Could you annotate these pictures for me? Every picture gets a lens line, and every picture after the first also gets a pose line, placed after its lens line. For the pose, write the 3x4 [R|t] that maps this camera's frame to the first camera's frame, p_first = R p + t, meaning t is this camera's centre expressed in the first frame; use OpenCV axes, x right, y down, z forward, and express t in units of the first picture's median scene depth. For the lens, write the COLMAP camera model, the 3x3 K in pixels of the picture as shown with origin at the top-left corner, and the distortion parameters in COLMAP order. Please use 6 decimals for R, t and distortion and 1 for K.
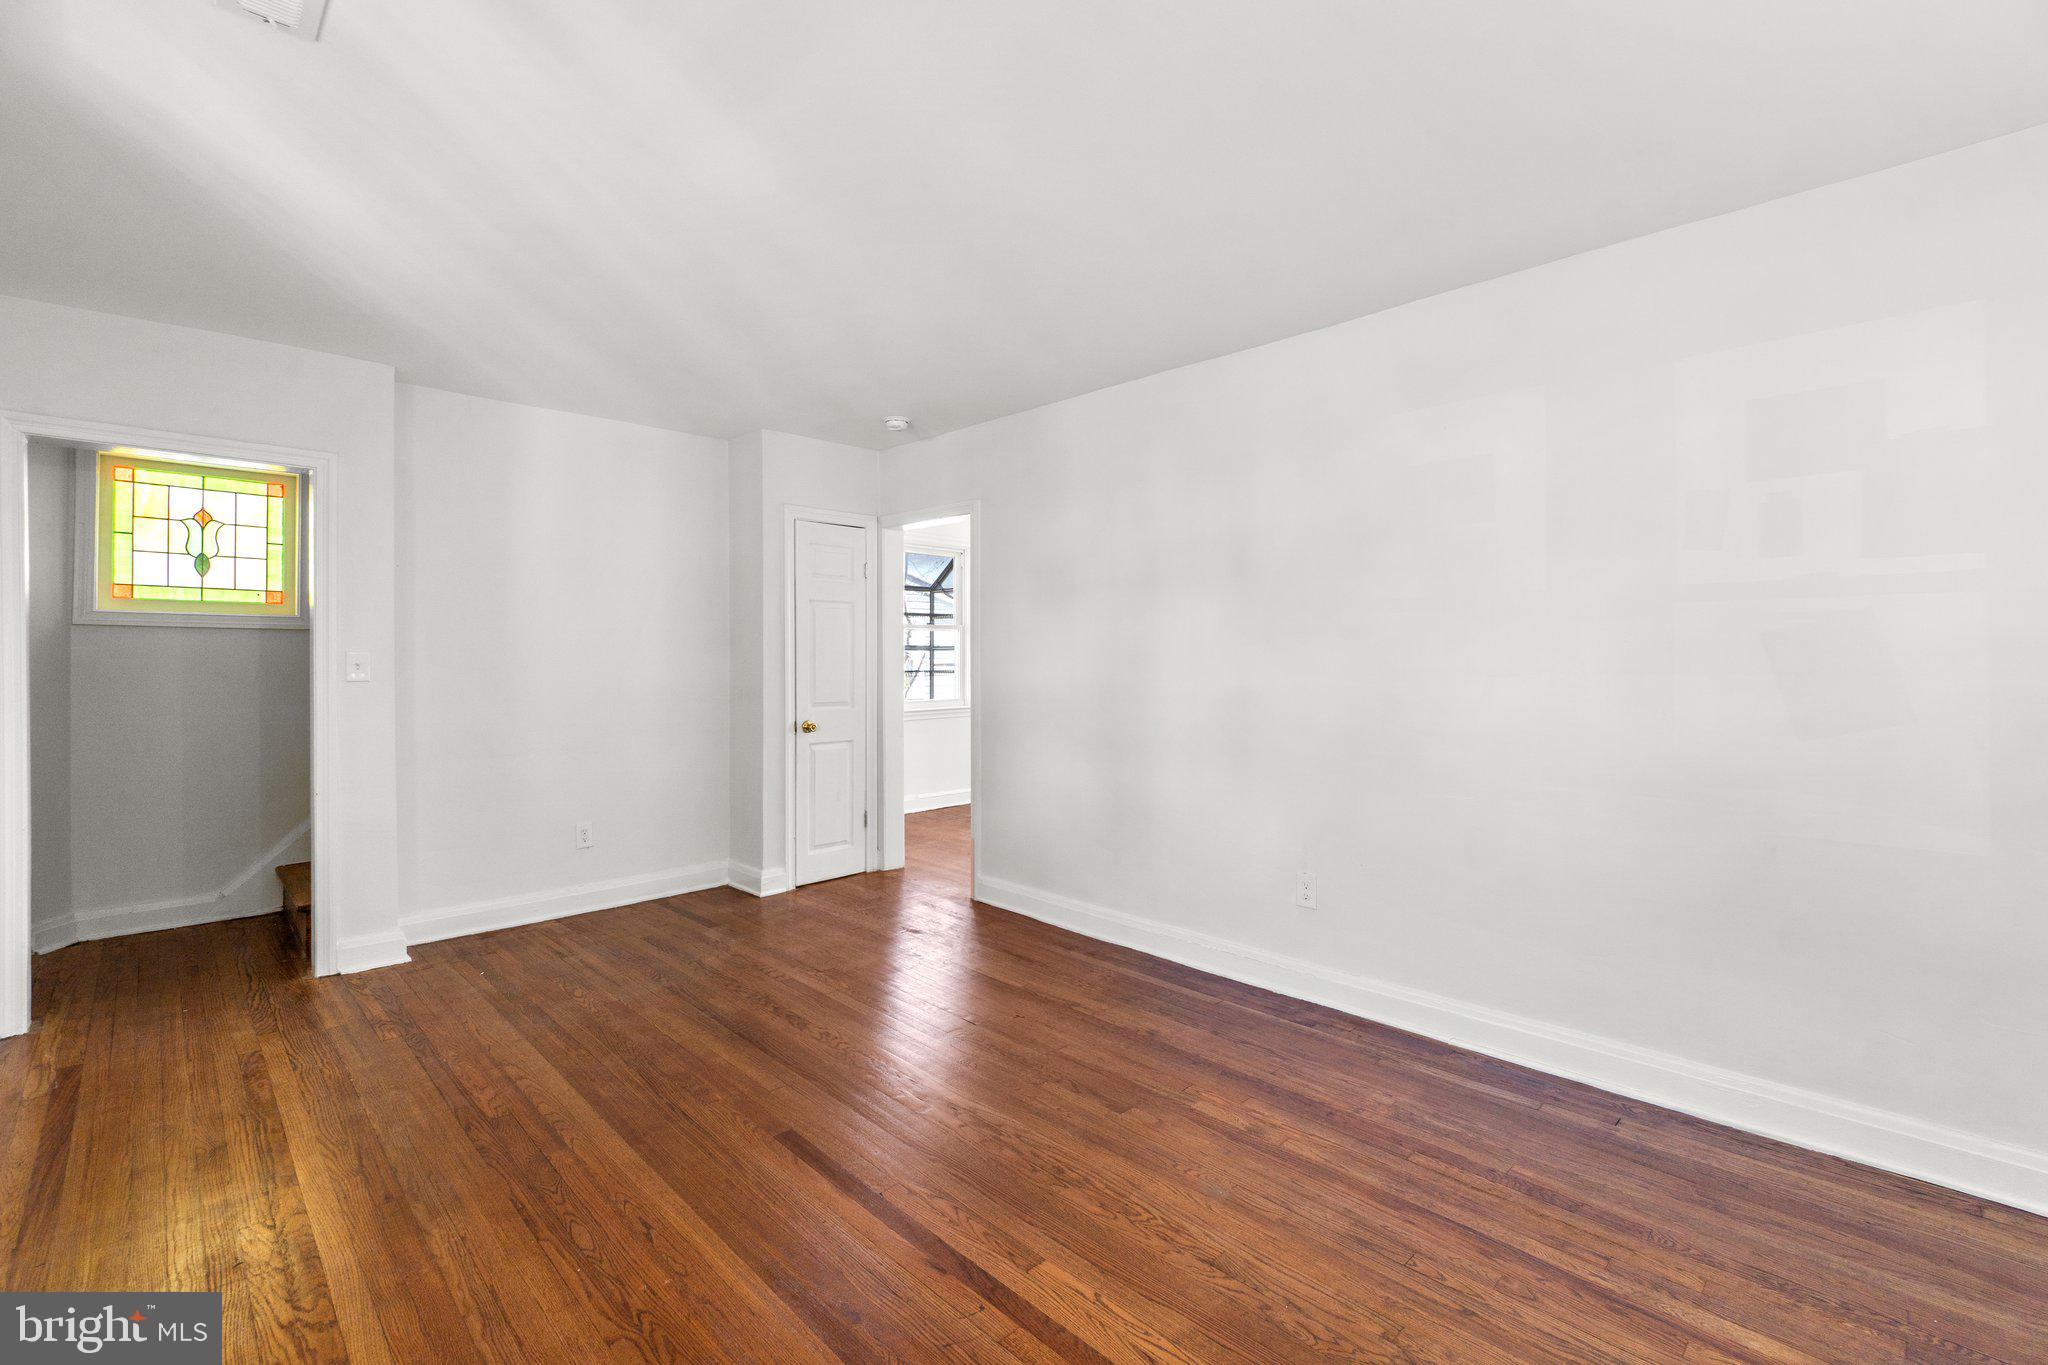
lens RADIAL K [[885.8, 0, 1016.0], [0, 885.8, 650.2], [0, 0, 1]] dist [-0.007131, 0.002460]
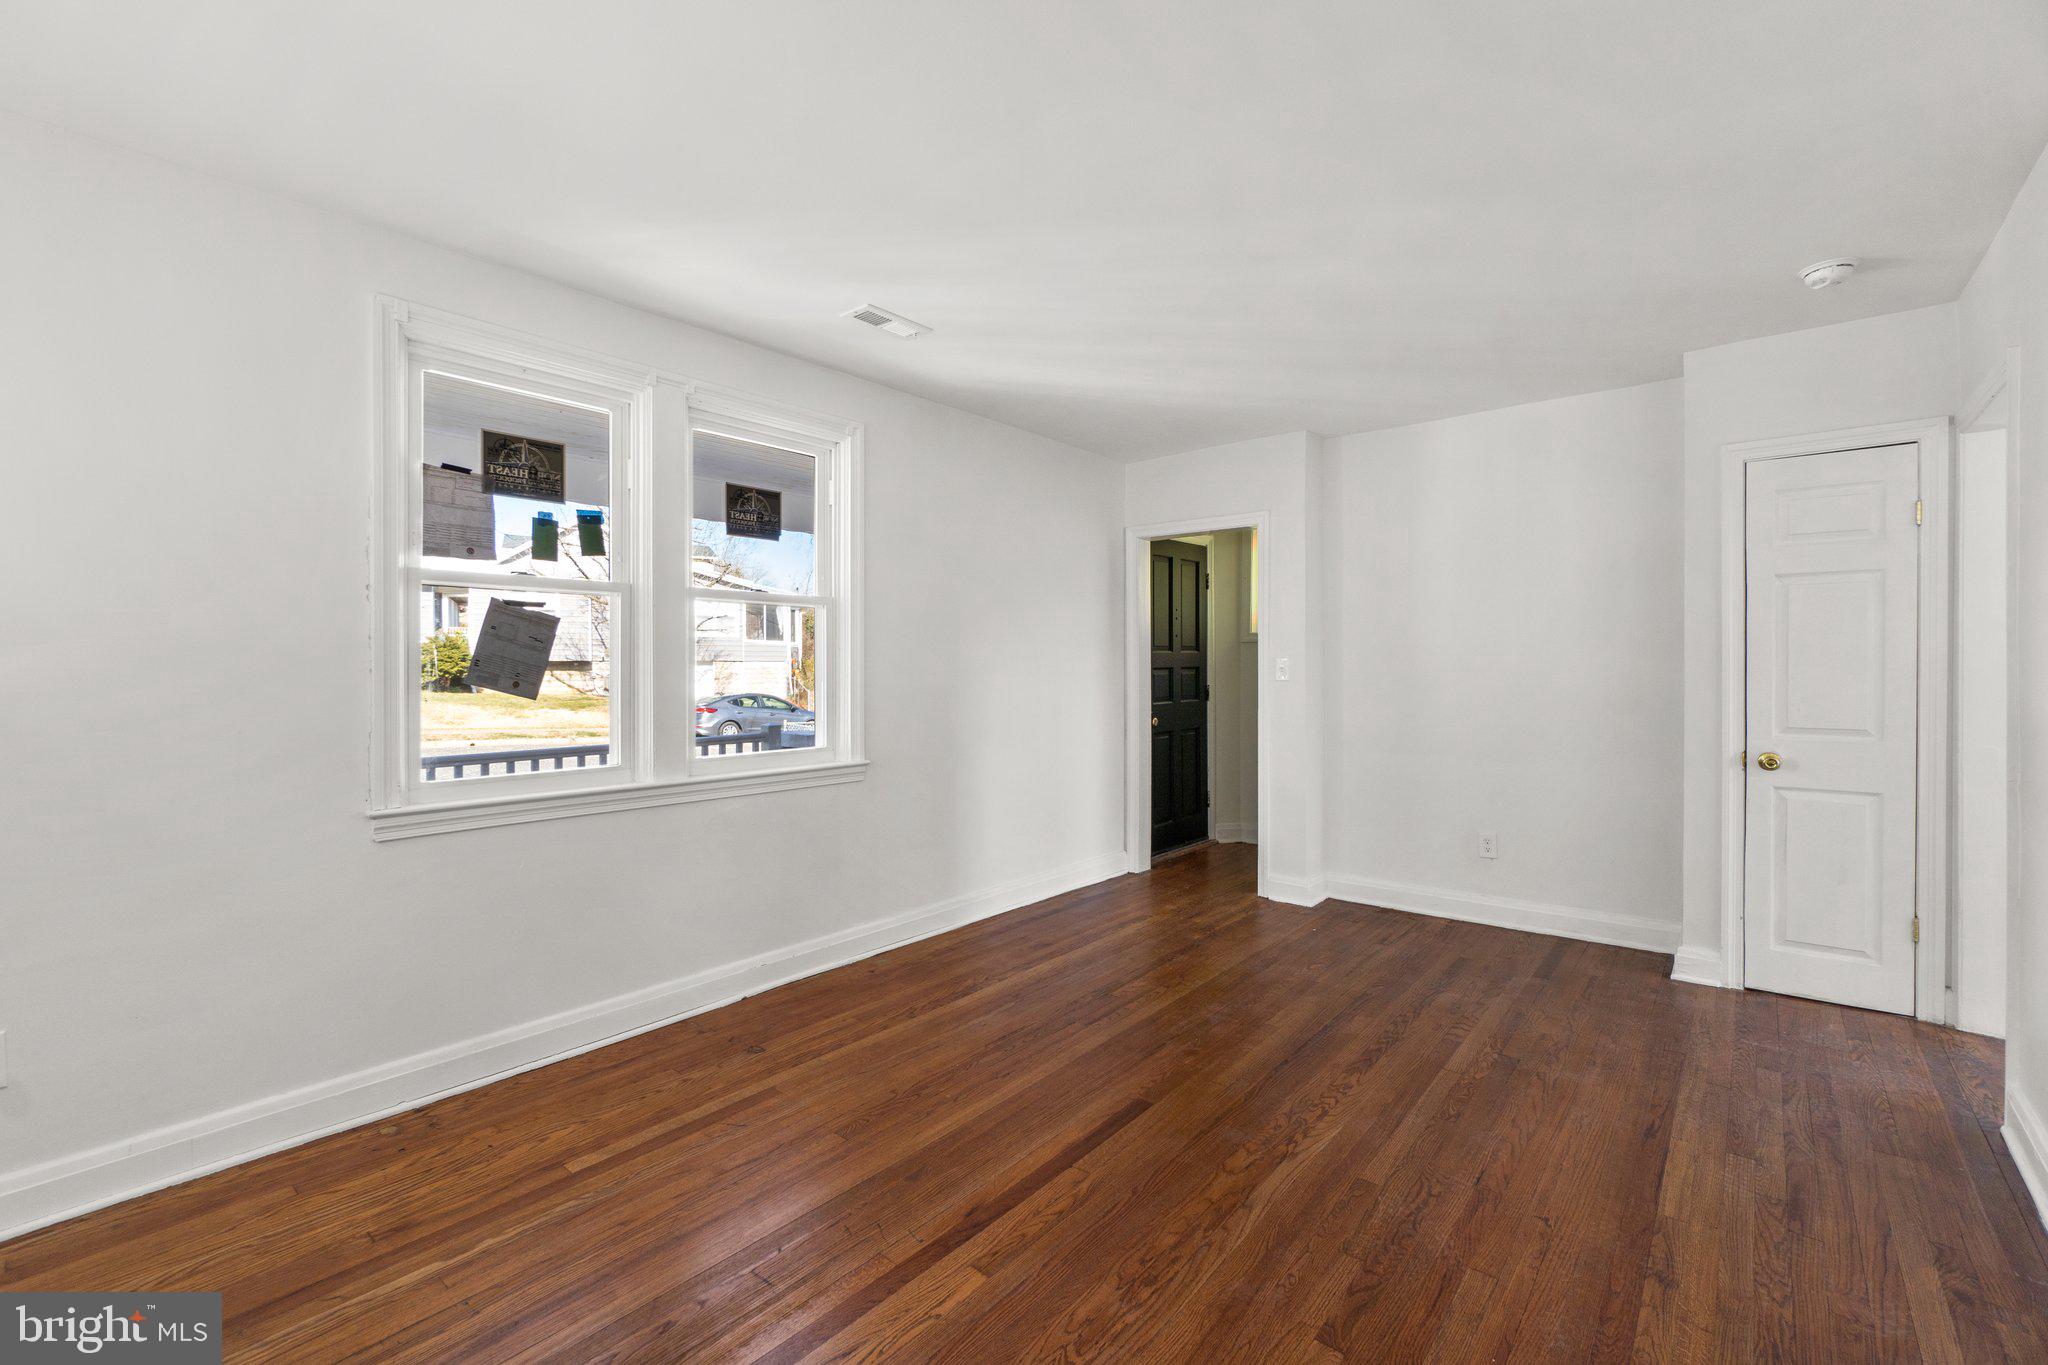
lens RADIAL K [[885.8, 0, 1024.4], [0, 885.8, 672.2], [0, 0, 1]] dist [-0.007131, 0.002460]
pose [[0.098729, 0.009487, -0.995069, 0.485970], [0.011184, 0.999881, 0.010643, 0.004661], [0.995051, -0.012180, 0.098611, 0.460238]]
